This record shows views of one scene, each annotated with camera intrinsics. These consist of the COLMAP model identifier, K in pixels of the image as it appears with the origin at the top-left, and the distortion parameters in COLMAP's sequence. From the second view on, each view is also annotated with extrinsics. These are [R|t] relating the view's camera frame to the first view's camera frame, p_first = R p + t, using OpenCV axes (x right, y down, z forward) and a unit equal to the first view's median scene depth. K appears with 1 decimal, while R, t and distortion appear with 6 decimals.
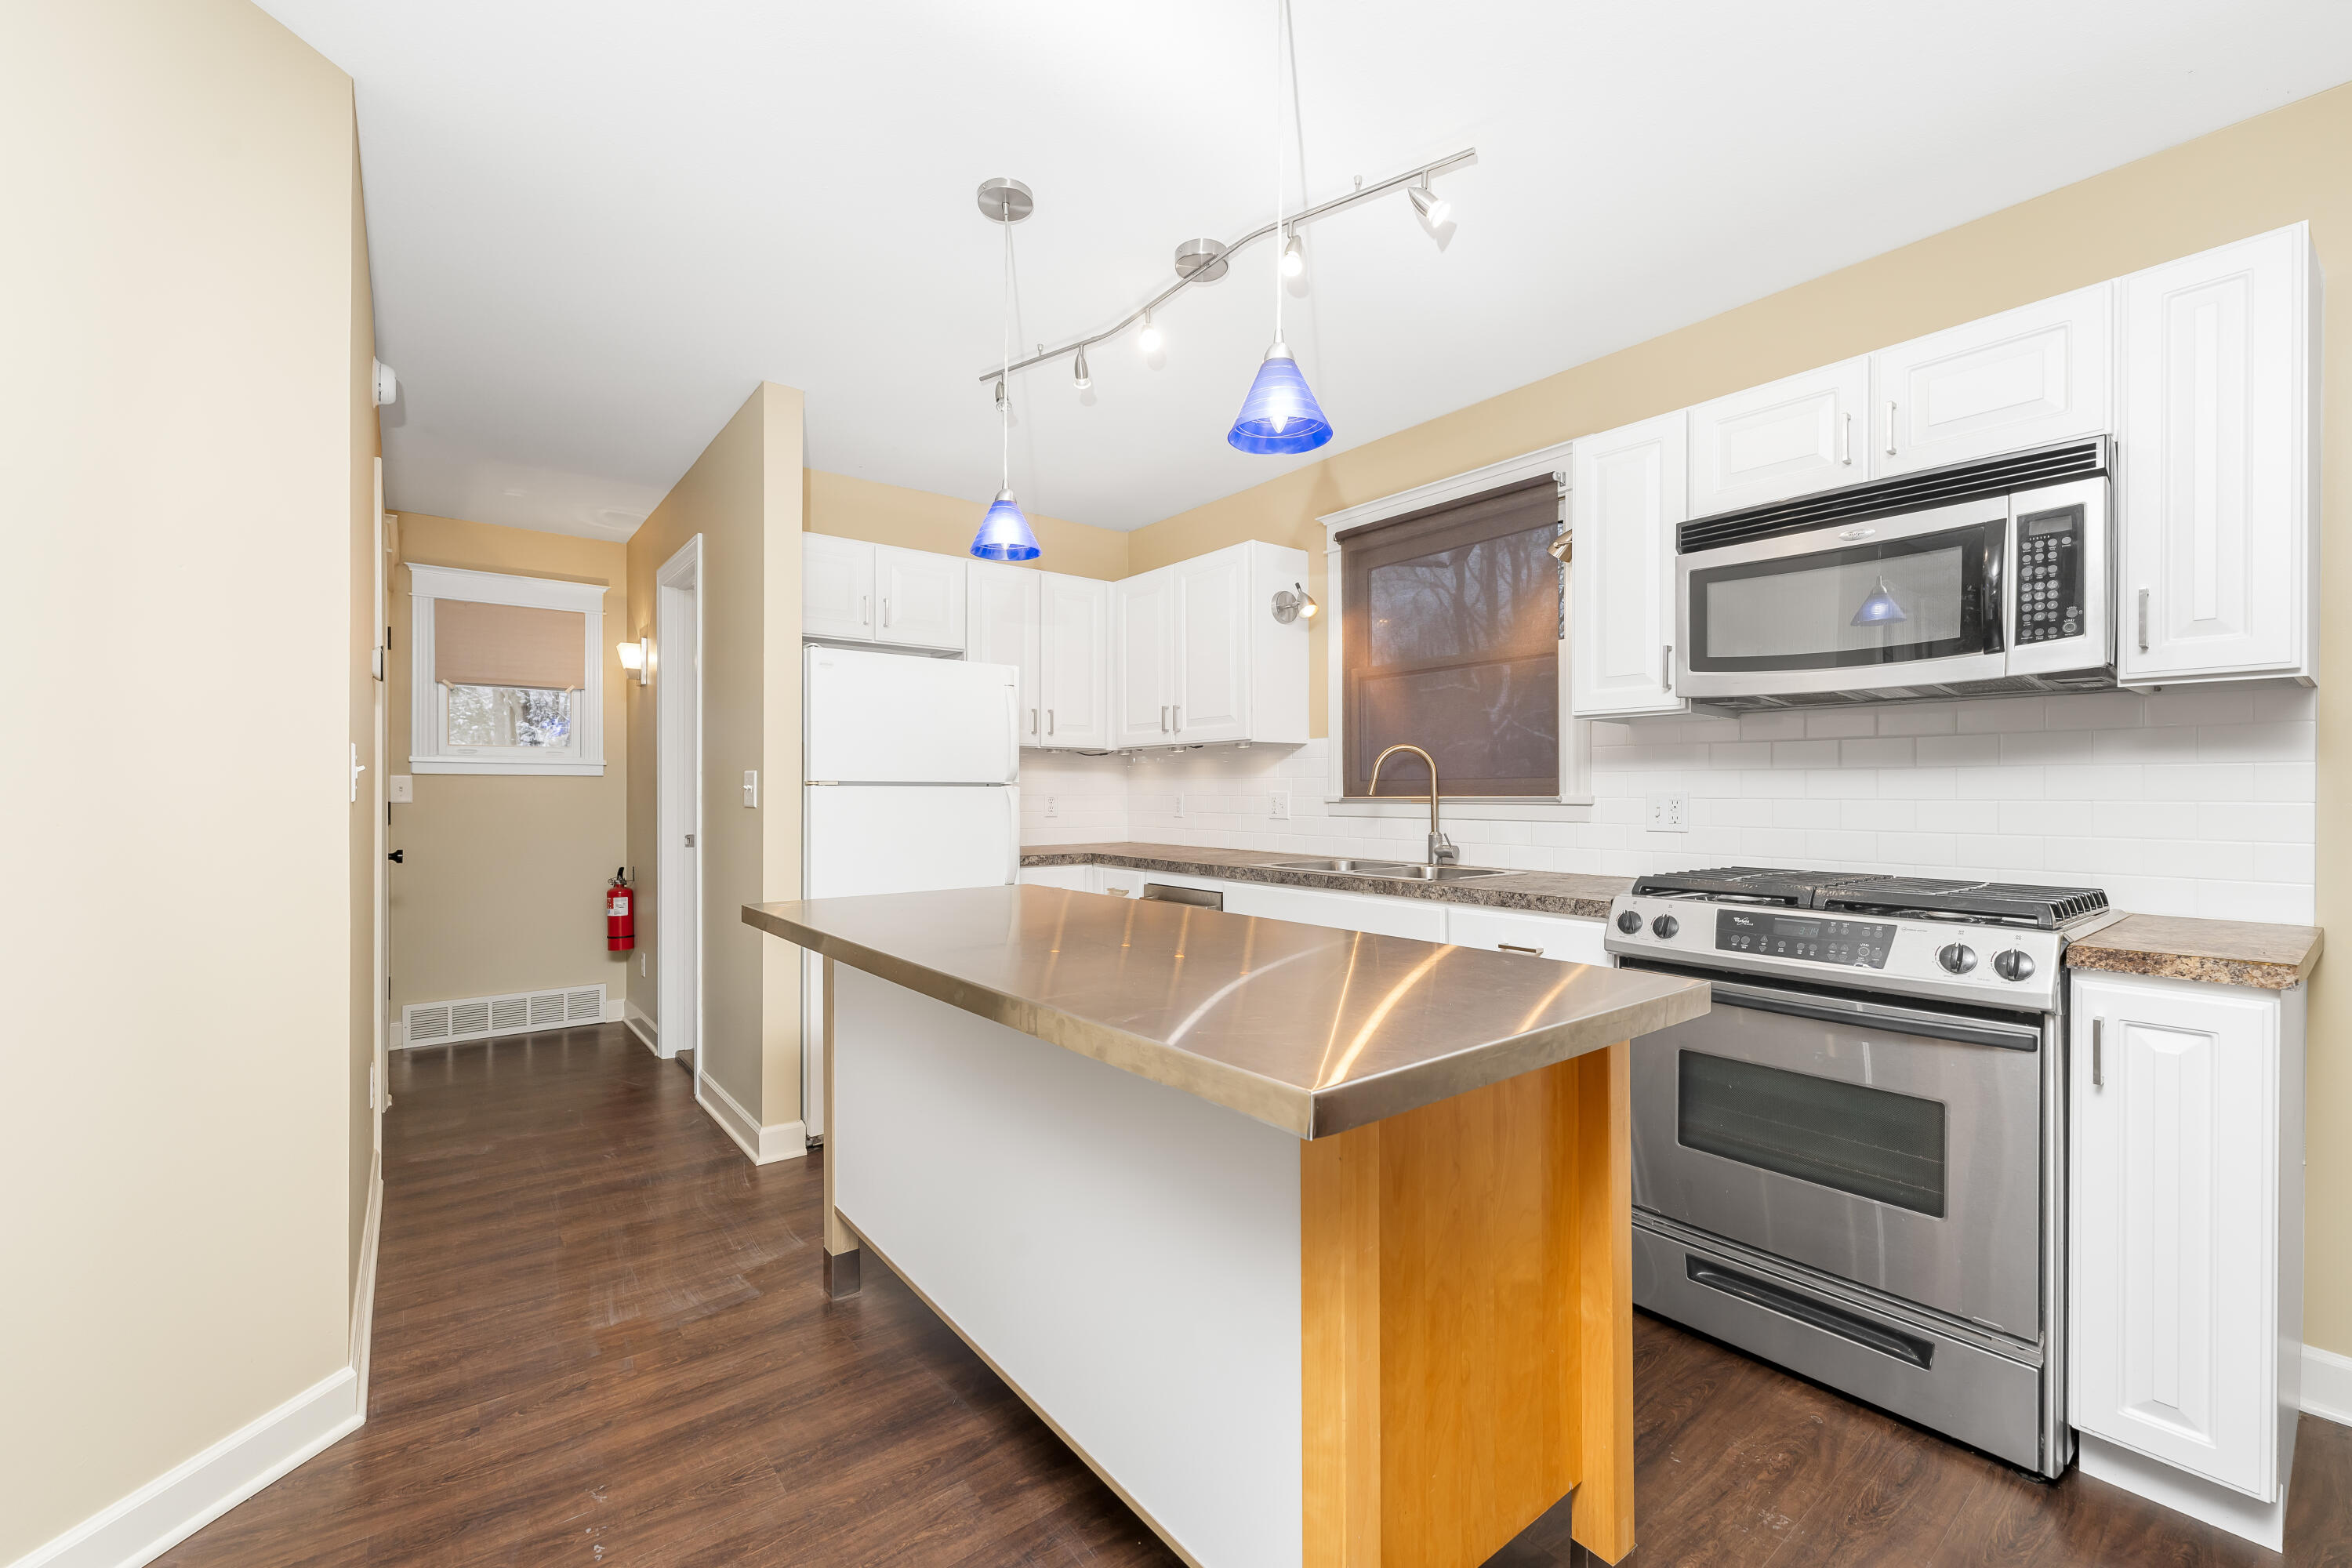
lens RADIAL K [[972.2, 0, 1170.7], [0, 972.2, 799.0], [0, 0, 1]] dist [-0.001233, -0.000111]
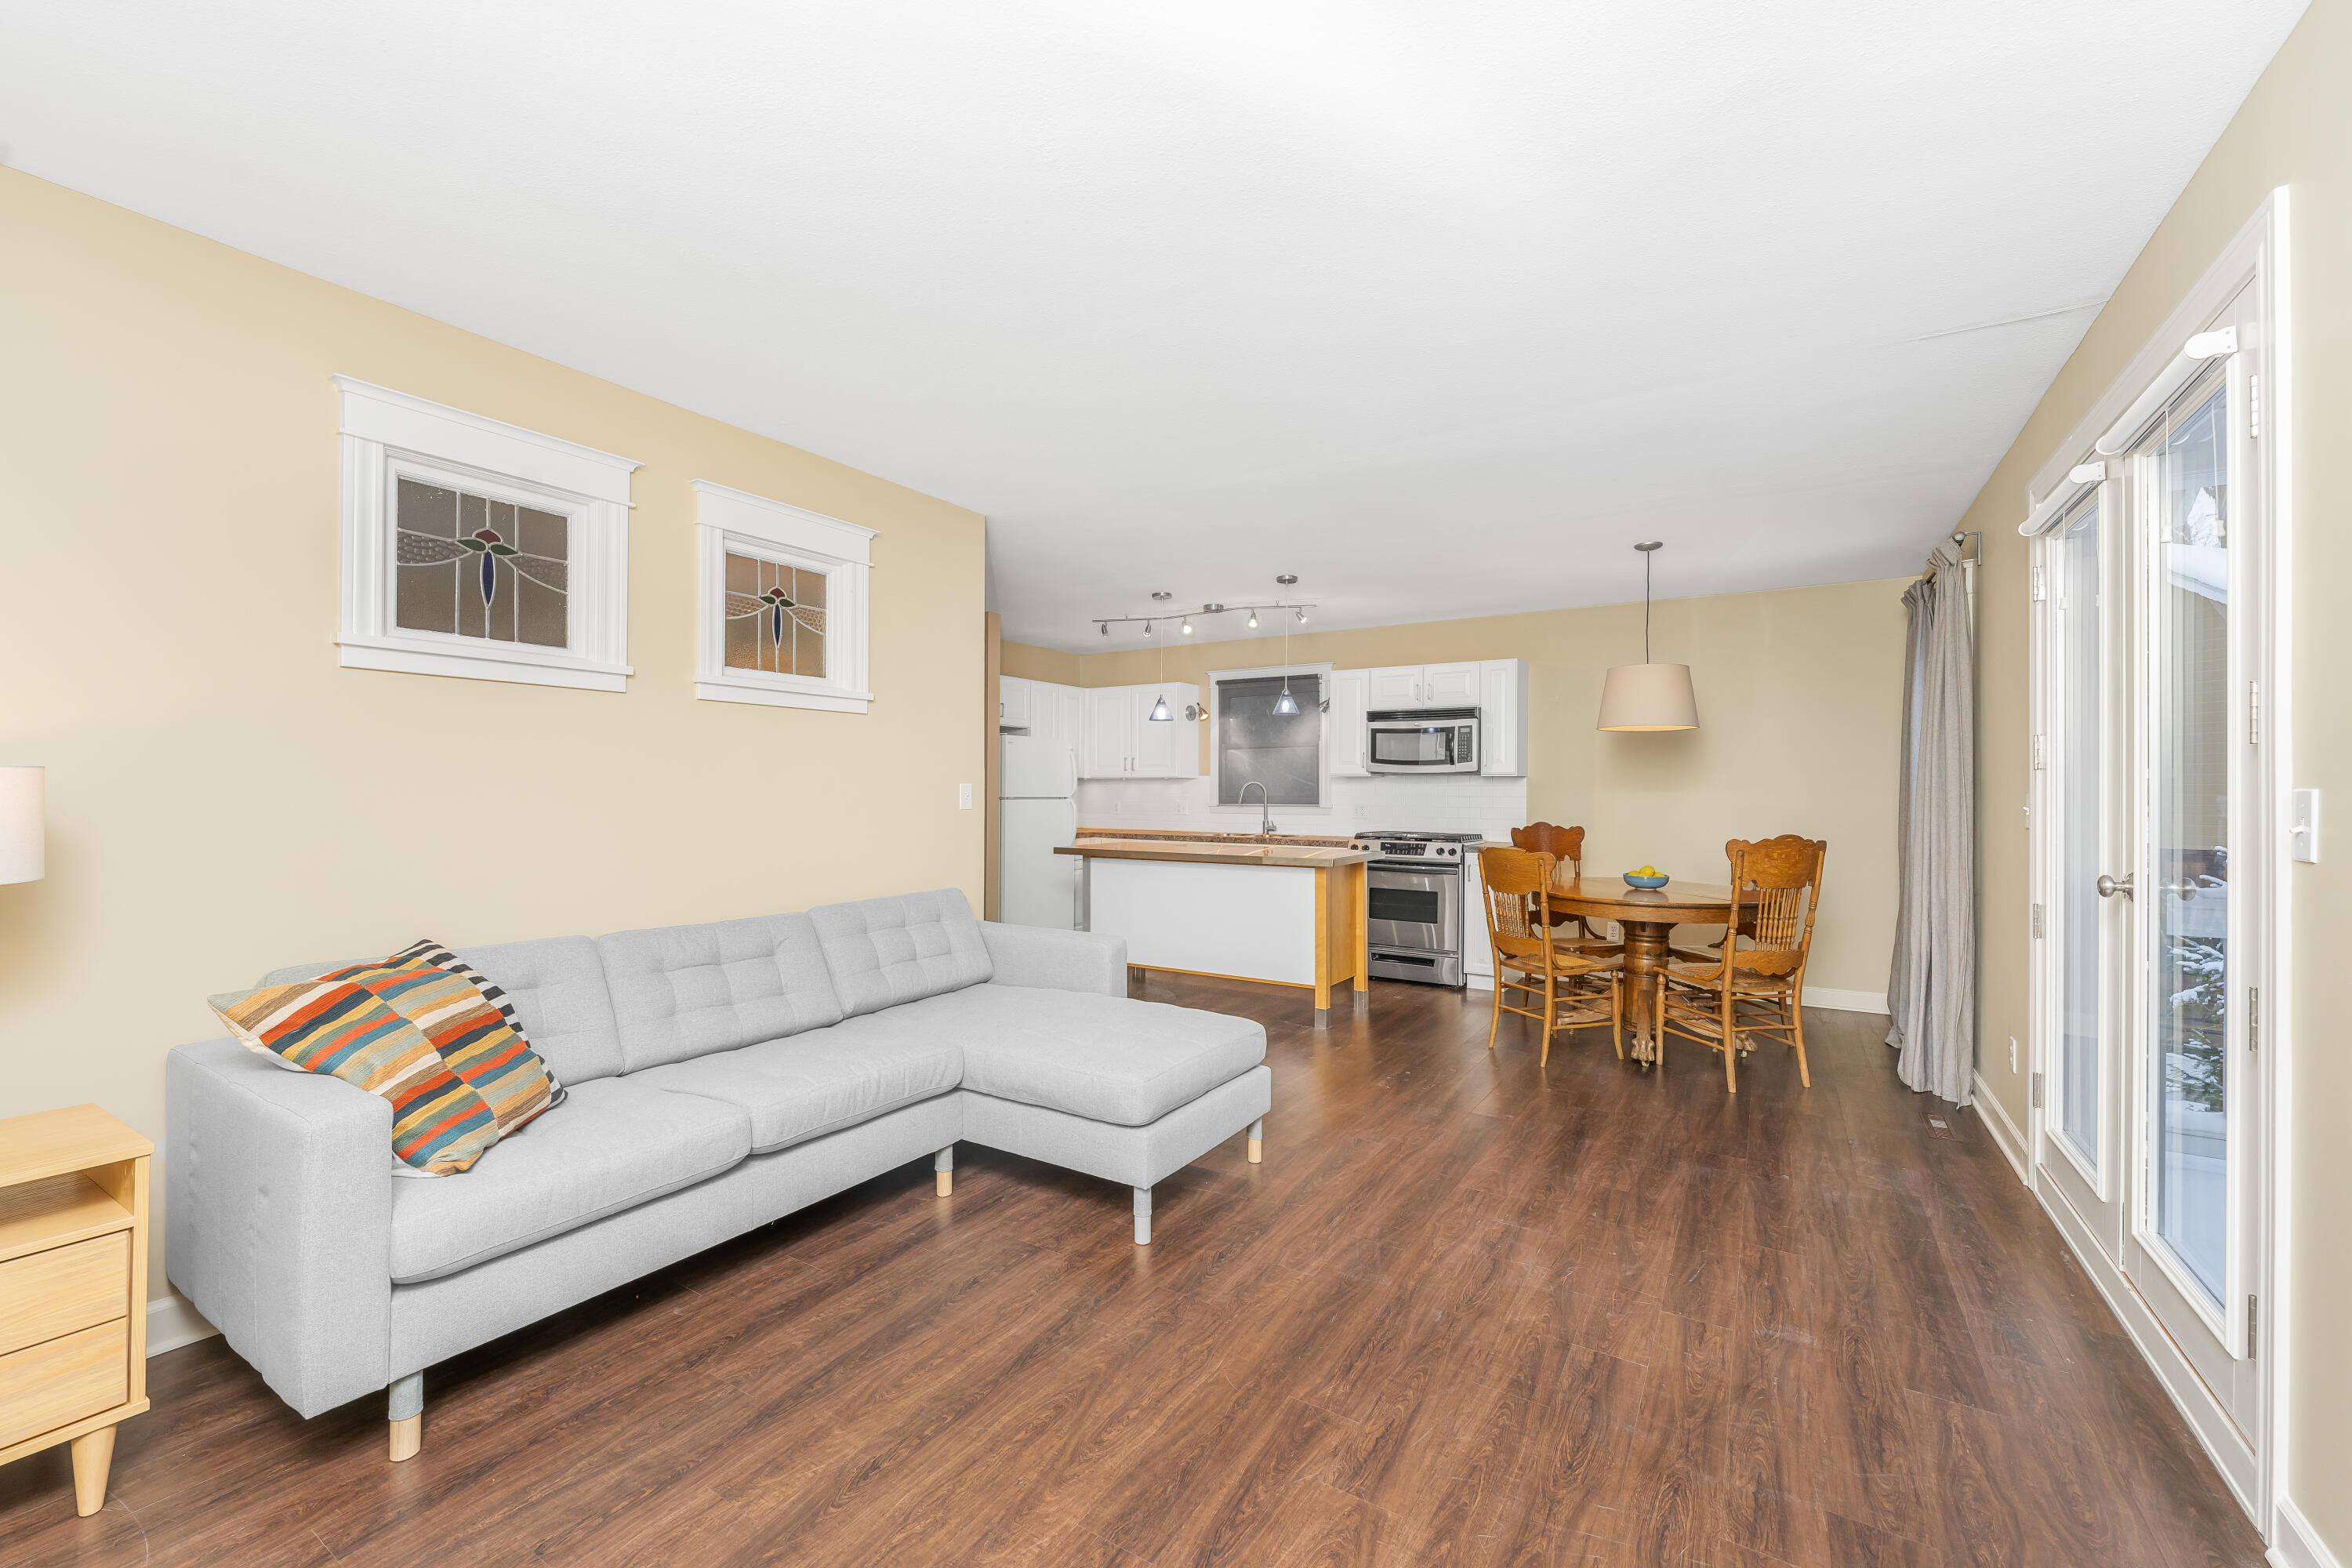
lens RADIAL K [[929.0, 0, 1170.8], [0, 929.0, 795.9], [0, 0, 1]] dist [0.000165, -0.000065]
pose [[0.946185, 0.005030, 0.323587, -0.739400], [-0.004653, 0.999987, -0.001939, -0.019015], [-0.323592, 0.000329, 0.946197, -1.140510]]
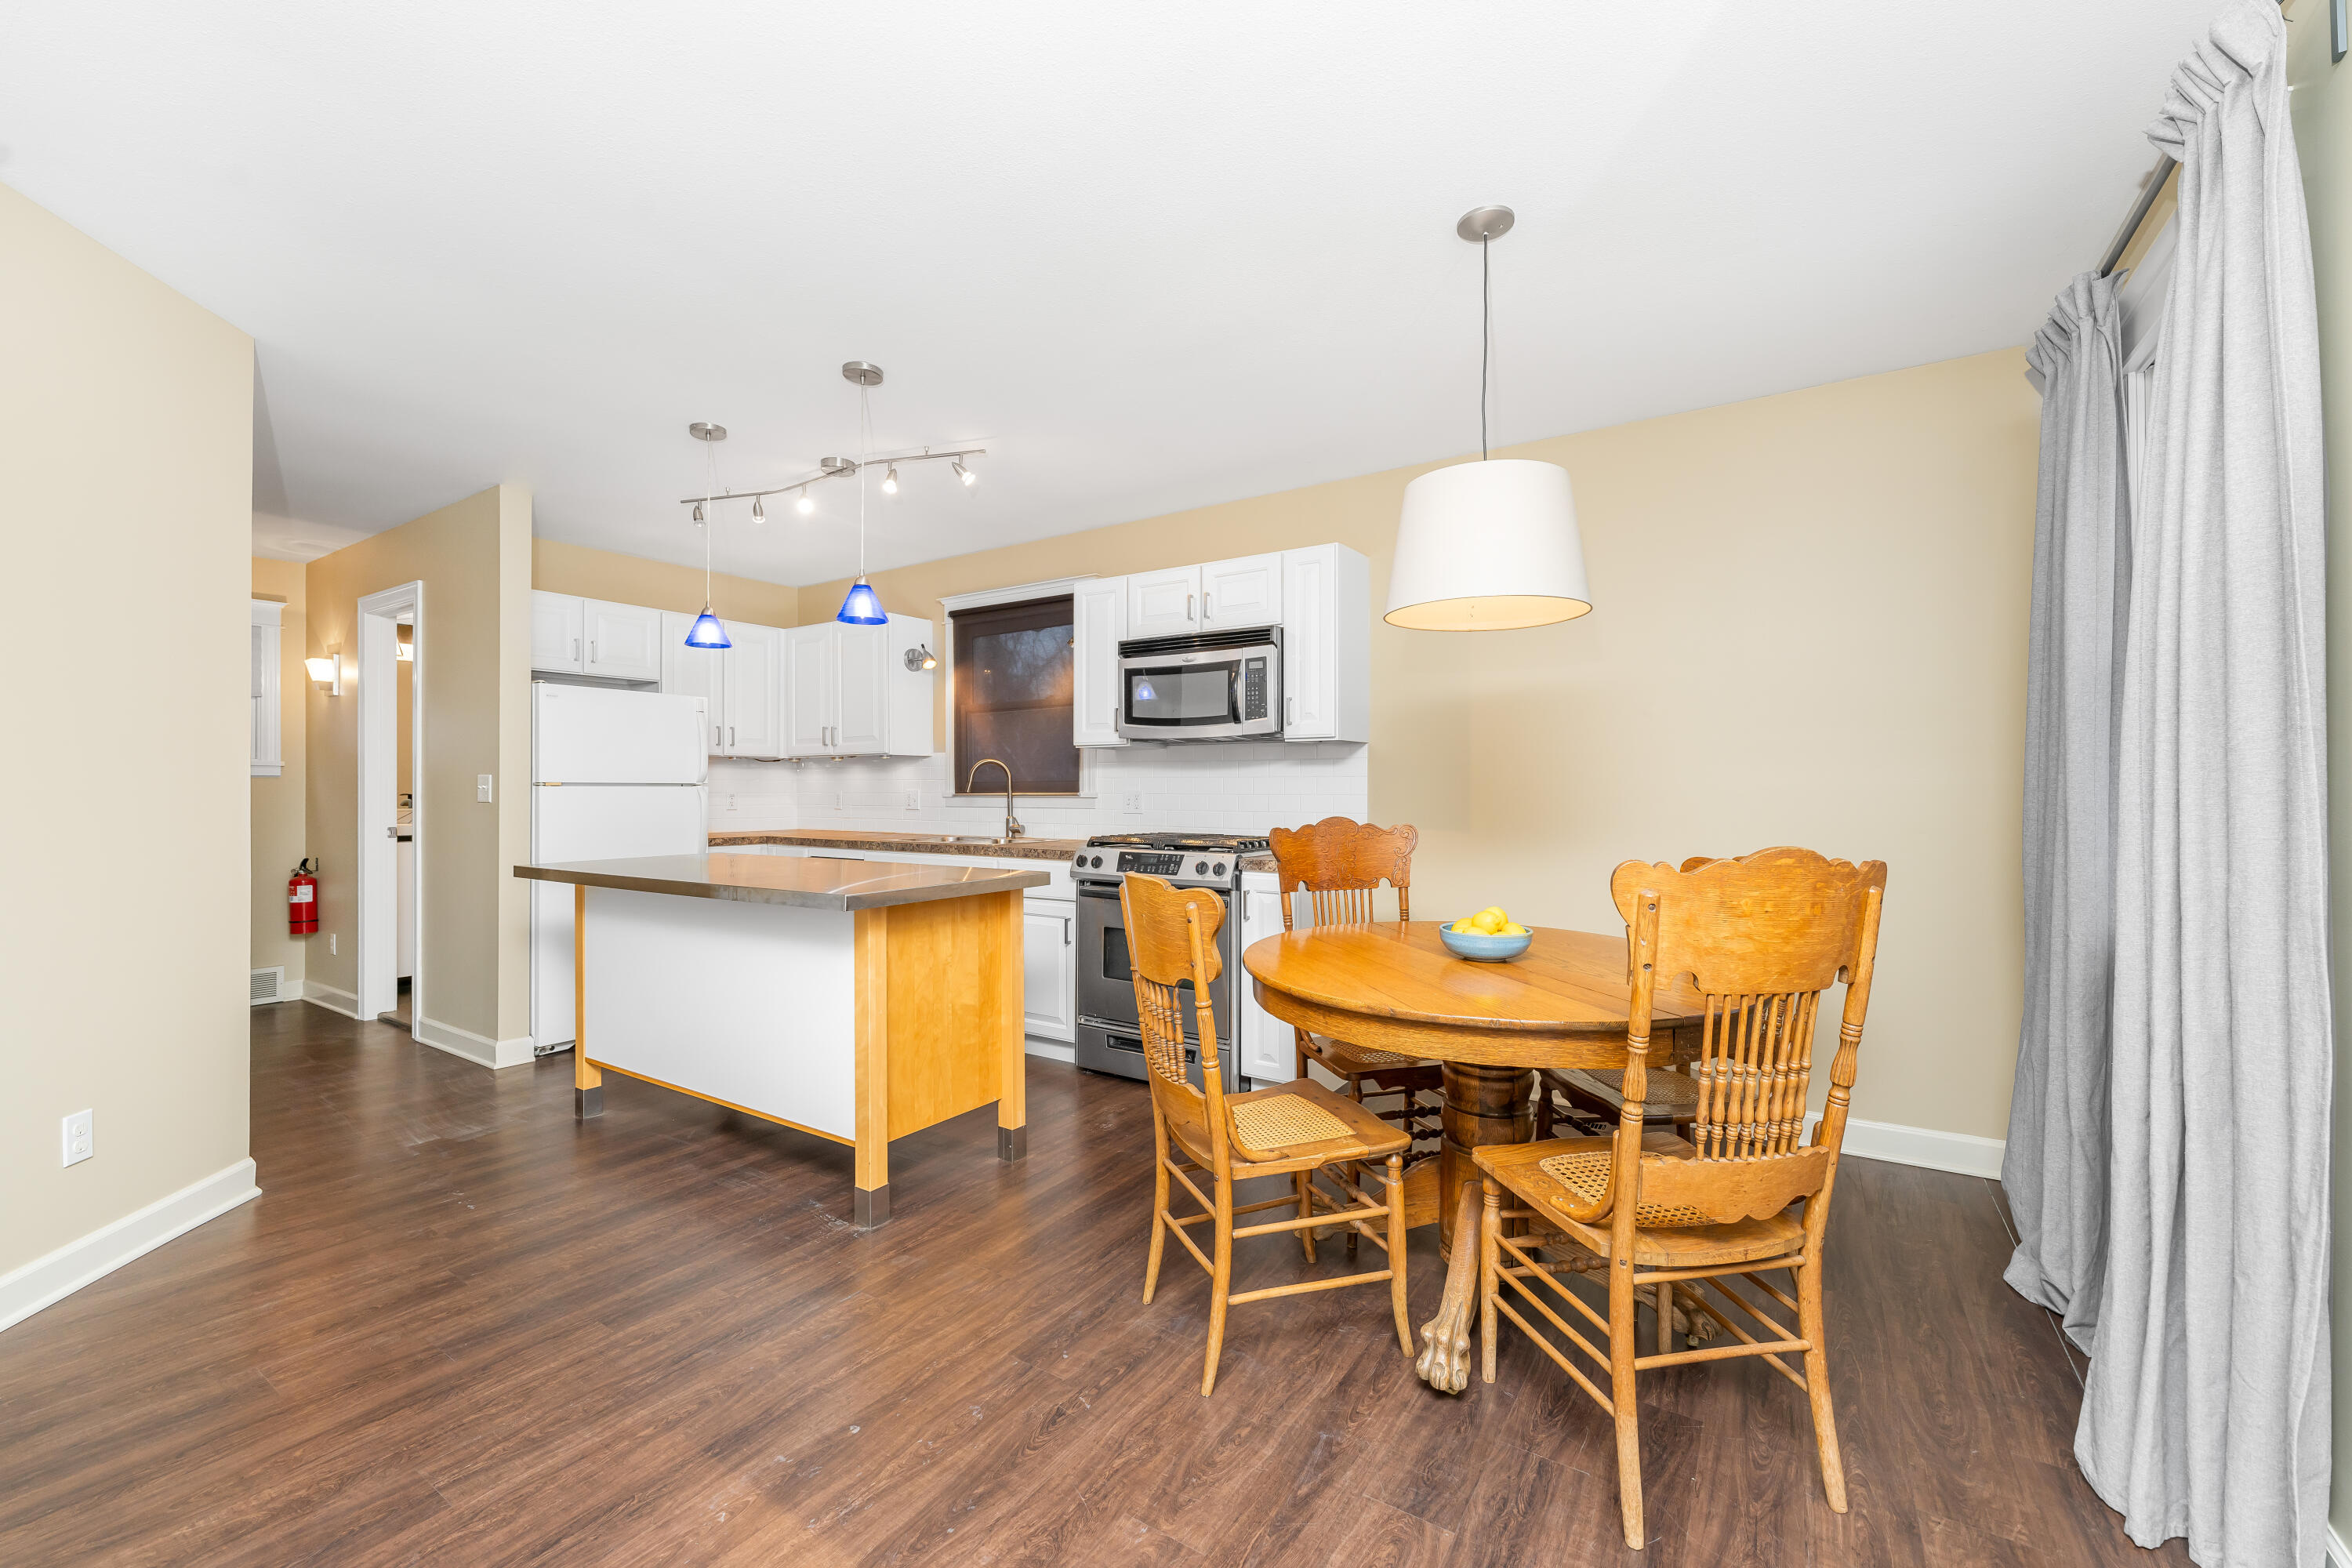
lens RADIAL K [[943.0, 0, 1172.7], [0, 943.0, 791.3], [0, 0, 1]] dist [0.000498, -0.000078]
pose [[0.947901, -0.000752, 0.318563, 0.047757], [0.002546, 0.999983, -0.005214, 0.003131], [-0.318554, 0.005753, 0.947887, -0.549576]]
